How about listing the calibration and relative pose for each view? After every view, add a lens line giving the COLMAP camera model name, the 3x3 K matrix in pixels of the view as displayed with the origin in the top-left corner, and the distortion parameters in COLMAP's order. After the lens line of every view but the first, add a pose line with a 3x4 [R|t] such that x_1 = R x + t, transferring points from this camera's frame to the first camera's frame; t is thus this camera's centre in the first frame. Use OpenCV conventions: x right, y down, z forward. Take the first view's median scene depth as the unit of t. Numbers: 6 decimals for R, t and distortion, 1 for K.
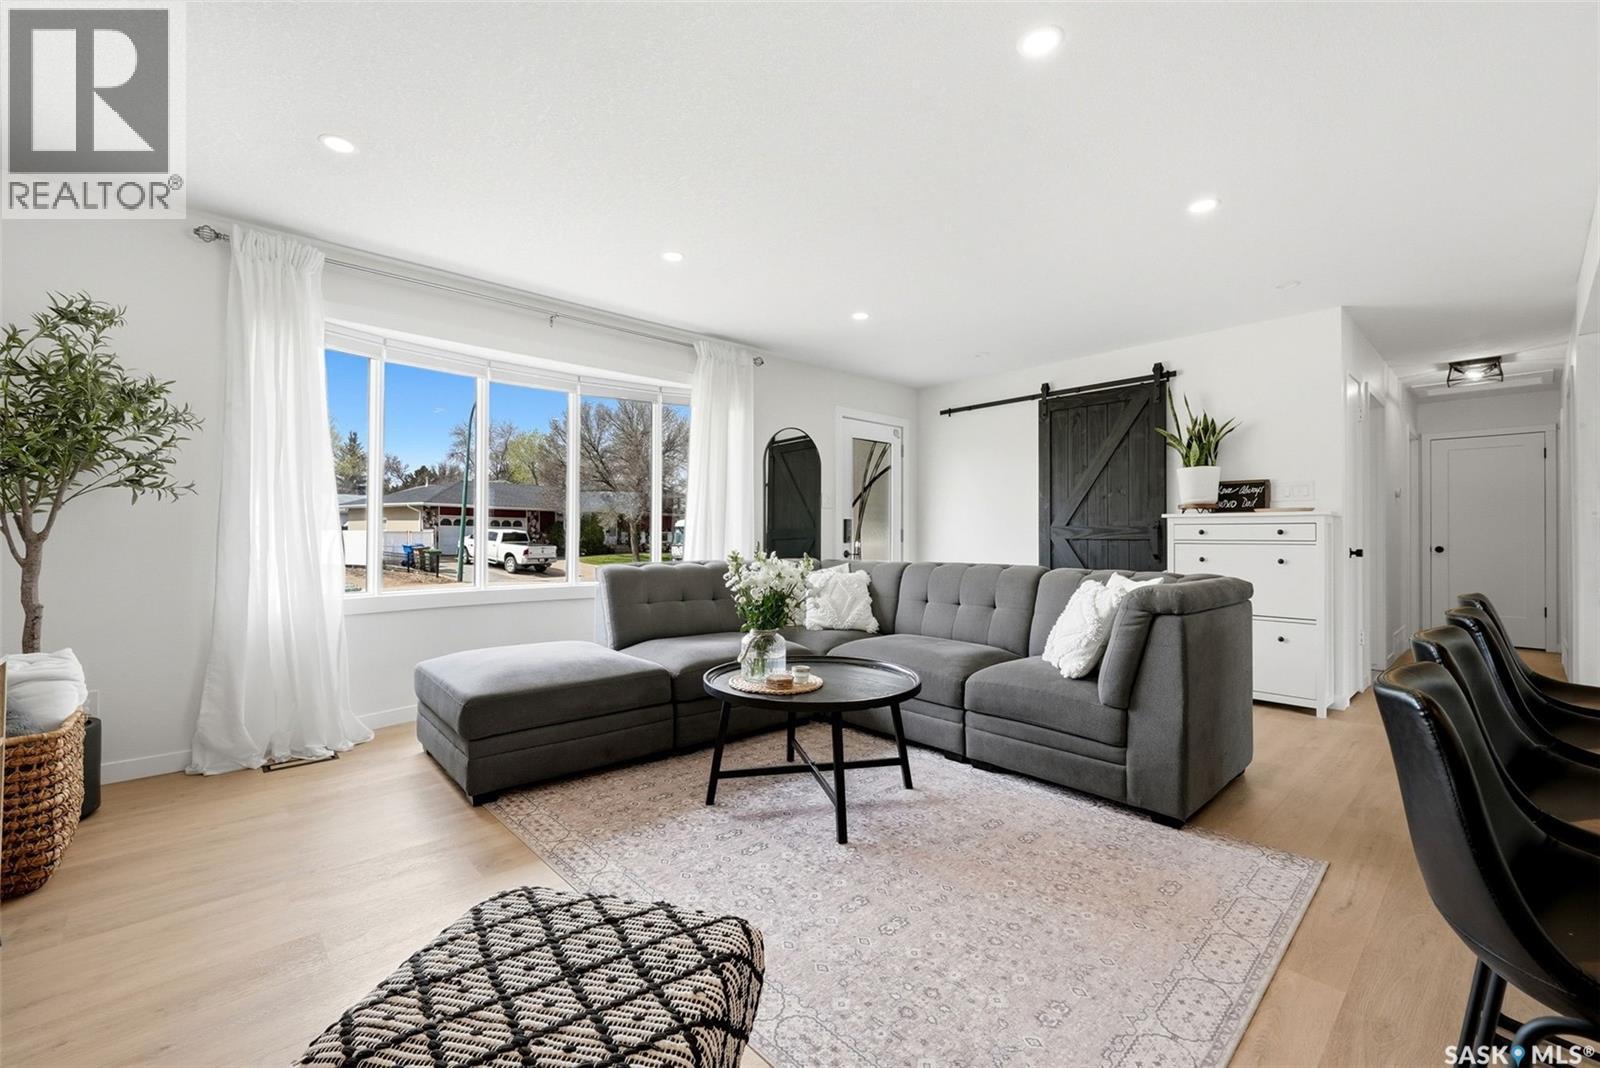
lens RADIAL K [[653.0, 0, 763.9], [0, 653.0, 537.7], [0, 0, 1]] dist [0.000840, 0.000245]
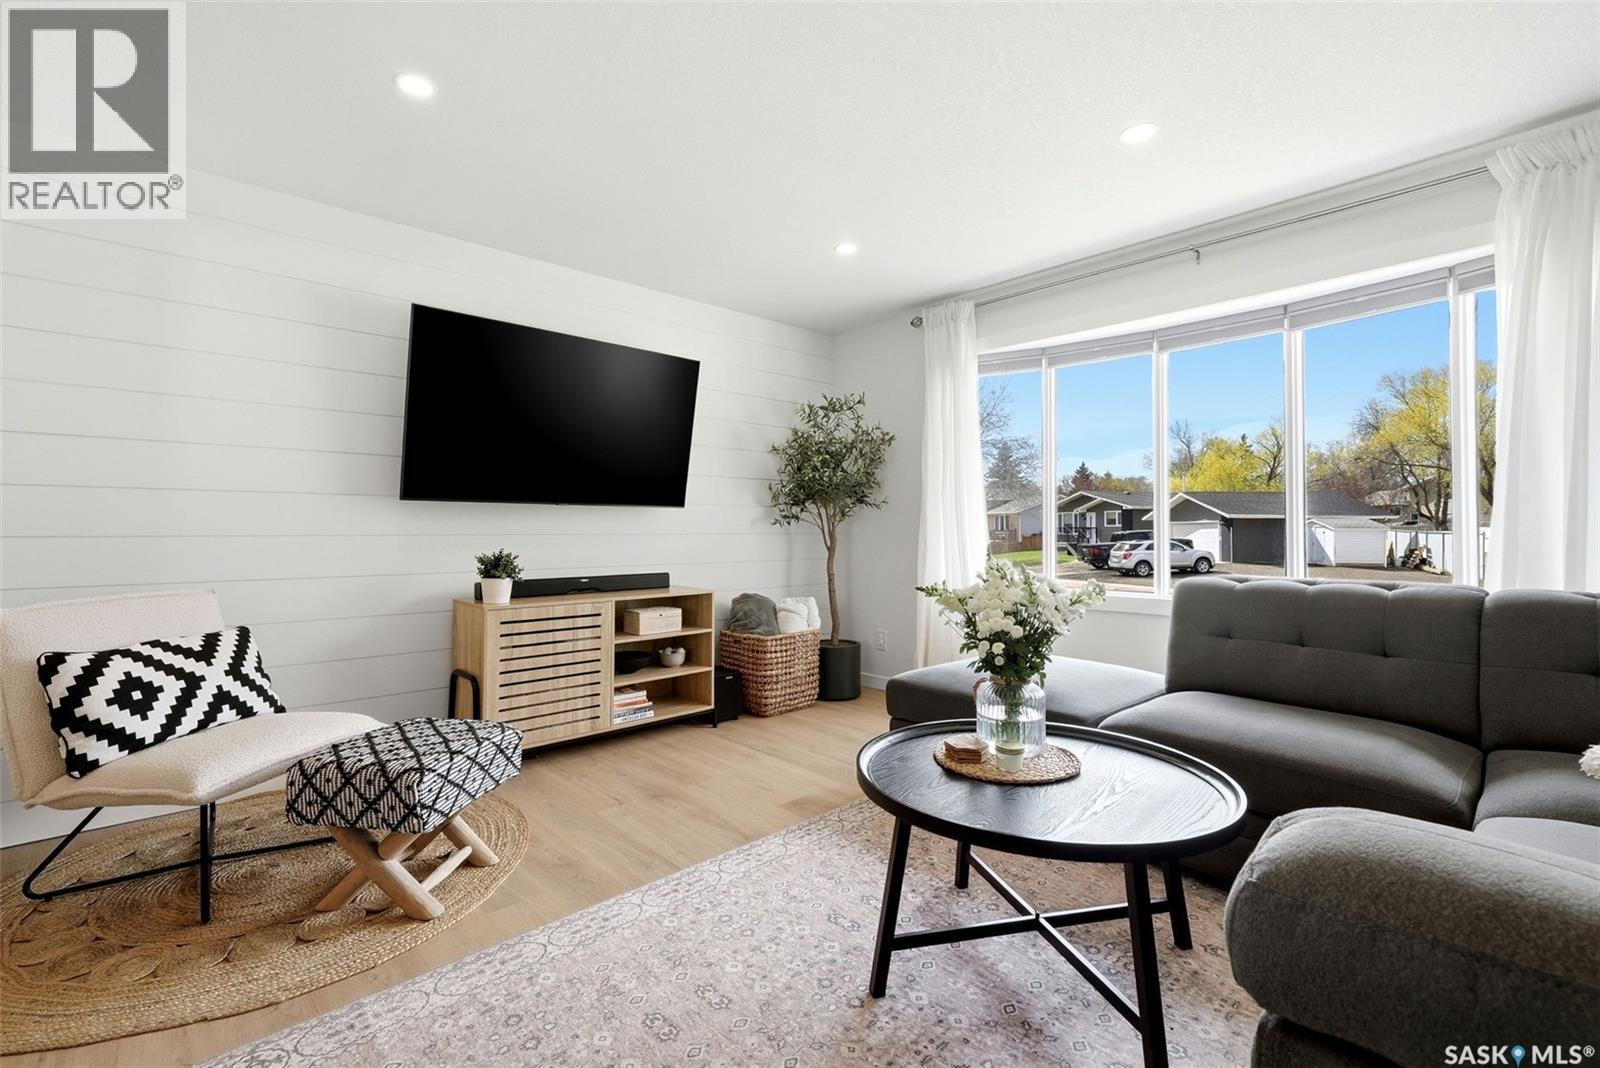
lens RADIAL K [[690.0, 0, 800.0], [0, 690.0, 522.7], [0, 0, 1]] dist [0.000480, 0.000087]
pose [[0.047011, -0.011827, -0.998824, 0.652323], [-0.003780, 0.999921, -0.012018, -0.008836], [0.998887, 0.004340, 0.046962, 0.694448]]
